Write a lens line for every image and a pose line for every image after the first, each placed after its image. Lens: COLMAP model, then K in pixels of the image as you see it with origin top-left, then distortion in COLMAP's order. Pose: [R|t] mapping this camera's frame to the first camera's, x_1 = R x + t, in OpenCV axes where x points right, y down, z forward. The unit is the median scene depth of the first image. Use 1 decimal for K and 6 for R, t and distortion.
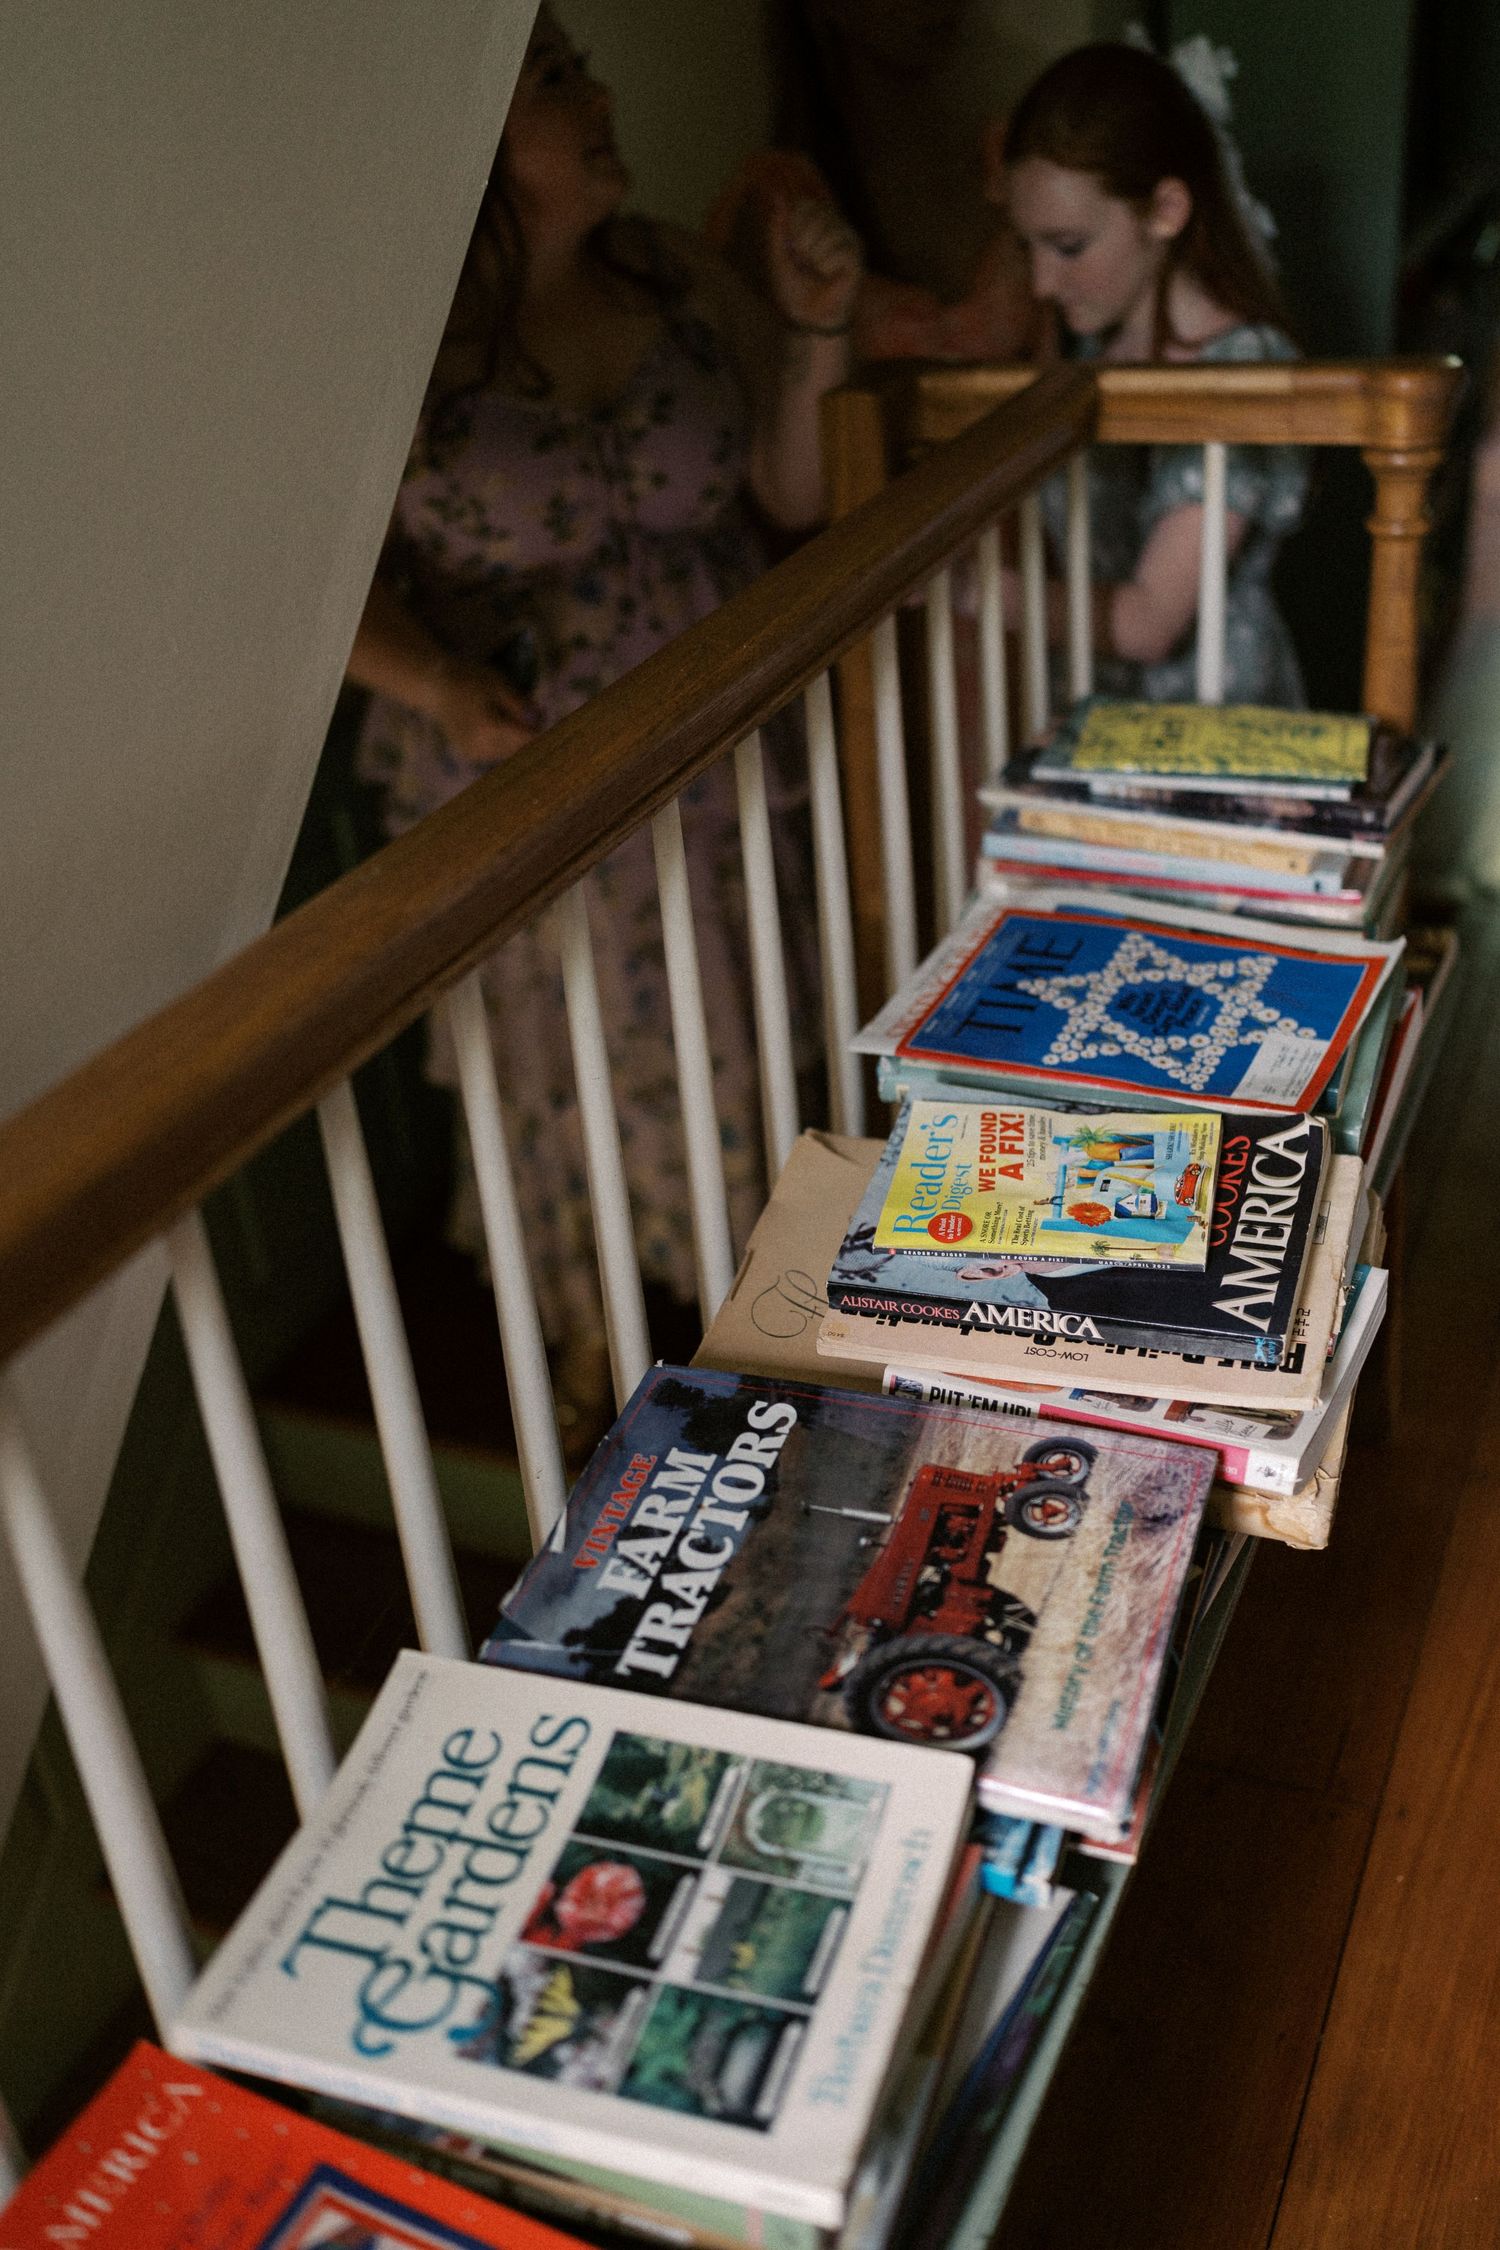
lens RADIAL K [[2250.0, 0, 750.0], [0, 2250.0, 1125.0], [0, 0, 1]] dist [-0.008519, 0.019403]
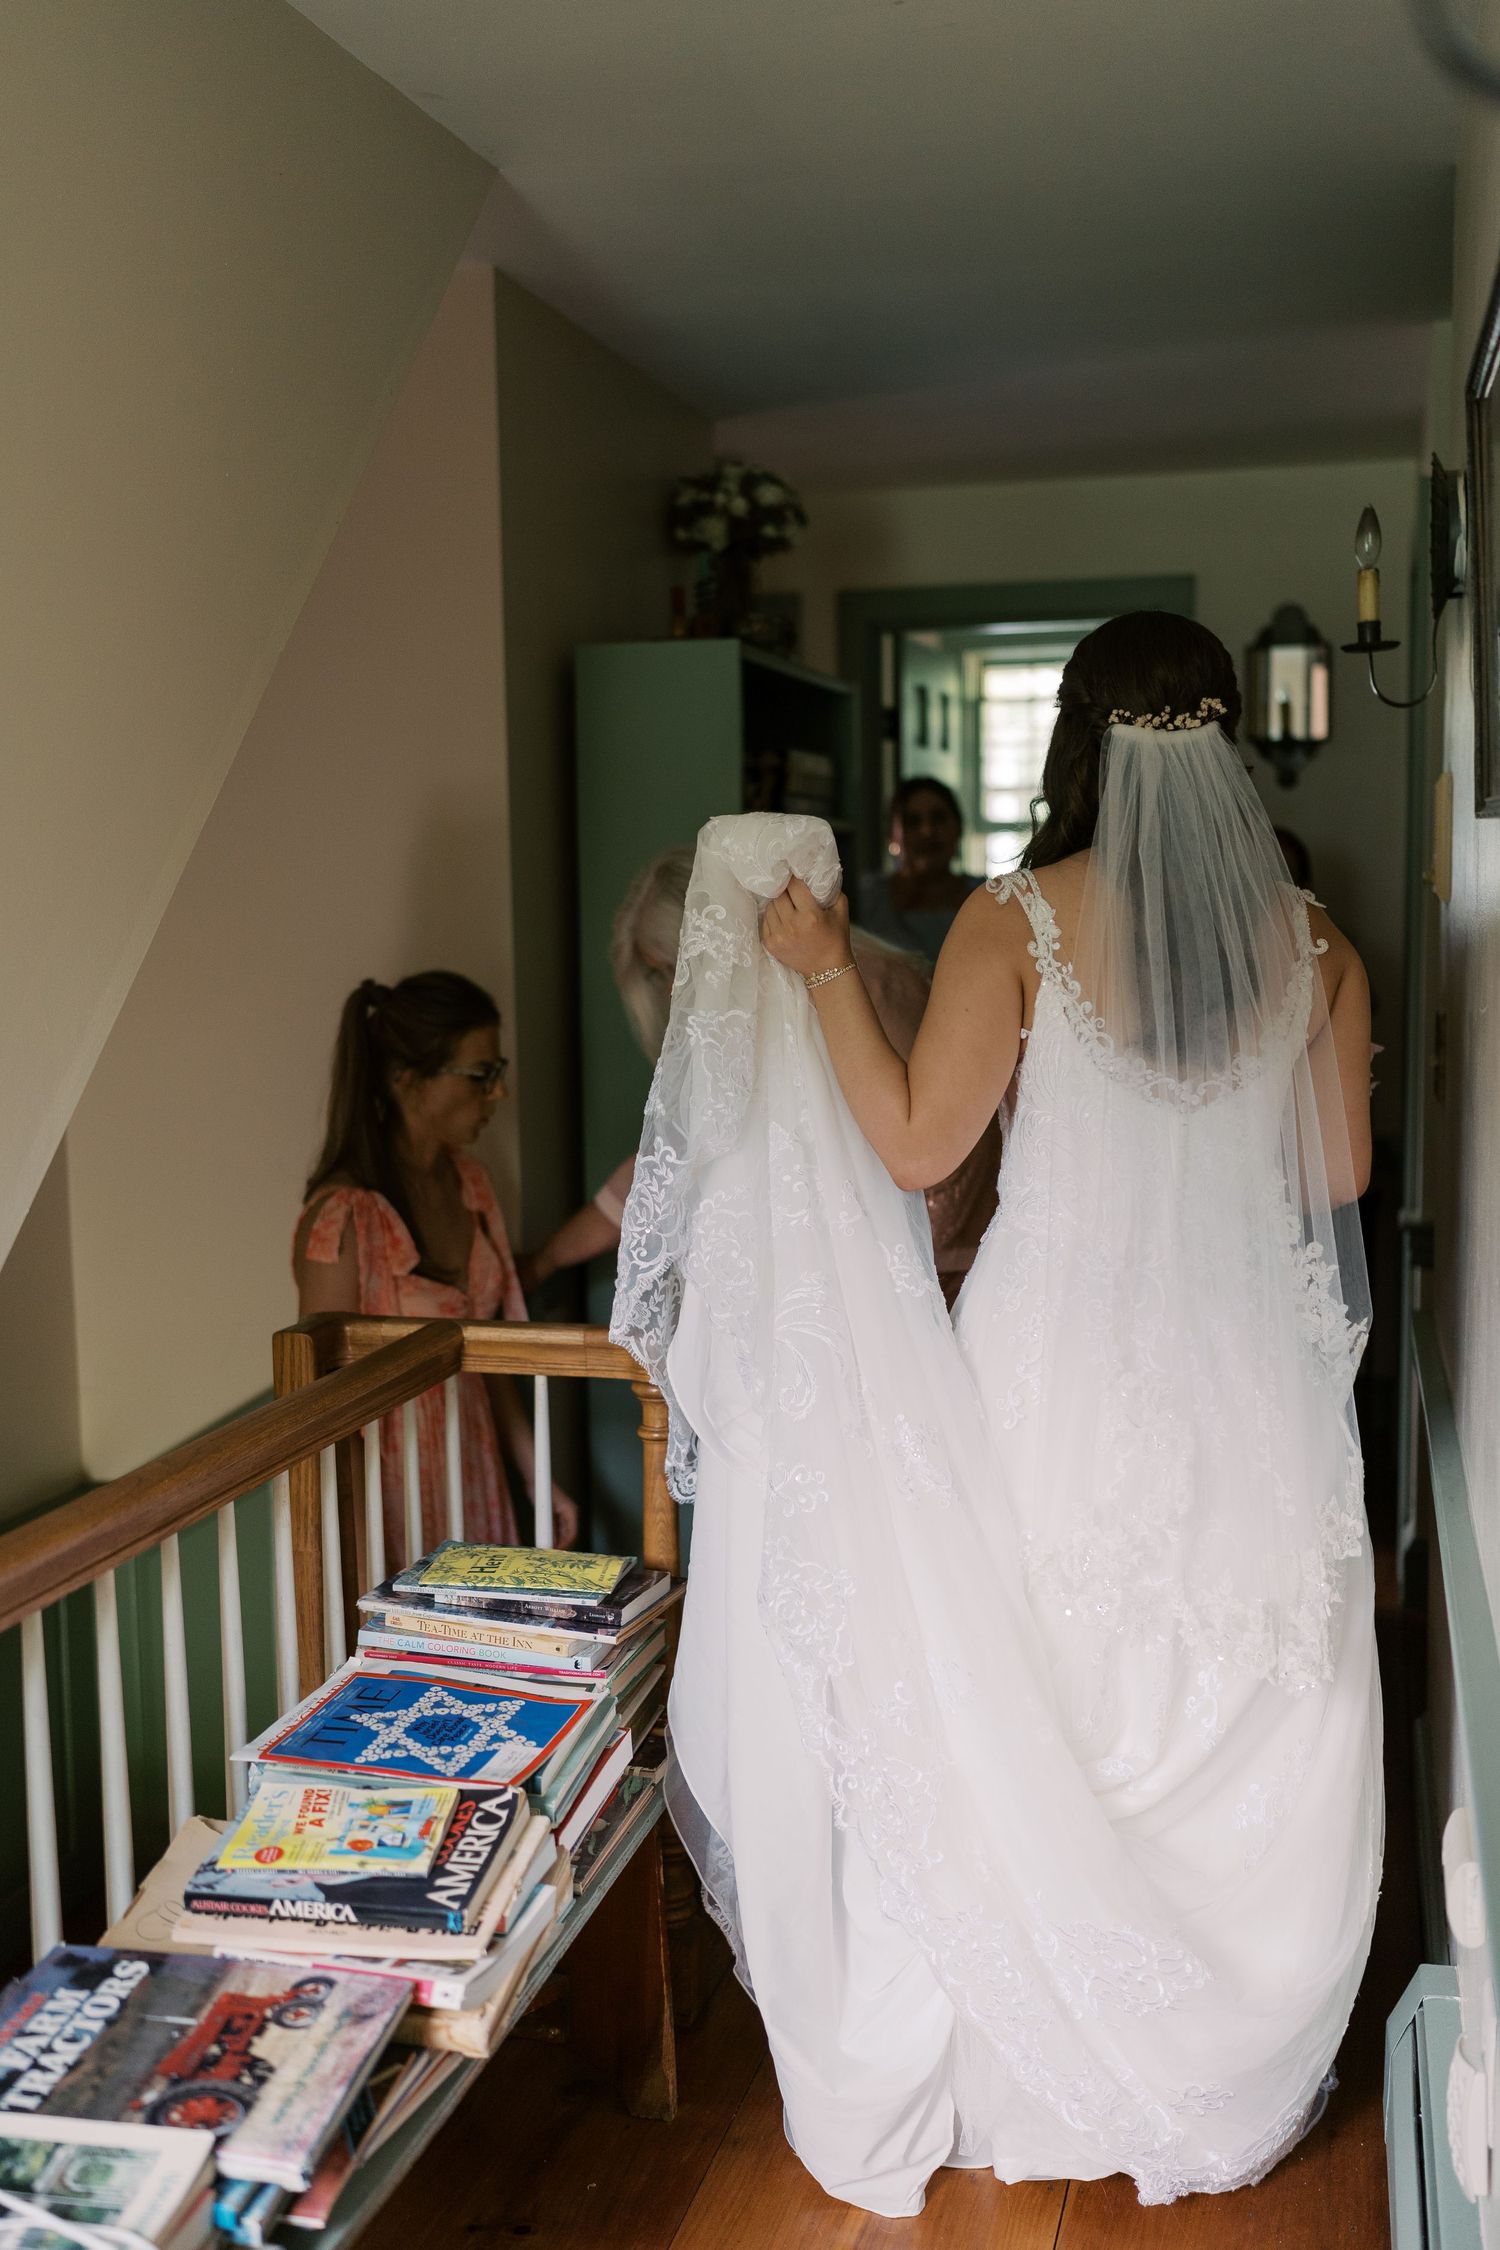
lens RADIAL K [[2250.0, 0, 750.0], [0, 2250.0, 1125.0], [0, 0, 1]] dist [-0.008519, 0.019403]
pose [[0.985390, 0.054865, 0.161233, 0.140564], [0.013492, 0.918567, -0.395034, 0.202710], [-0.169777, 0.391438, 0.904407, -0.655067]]
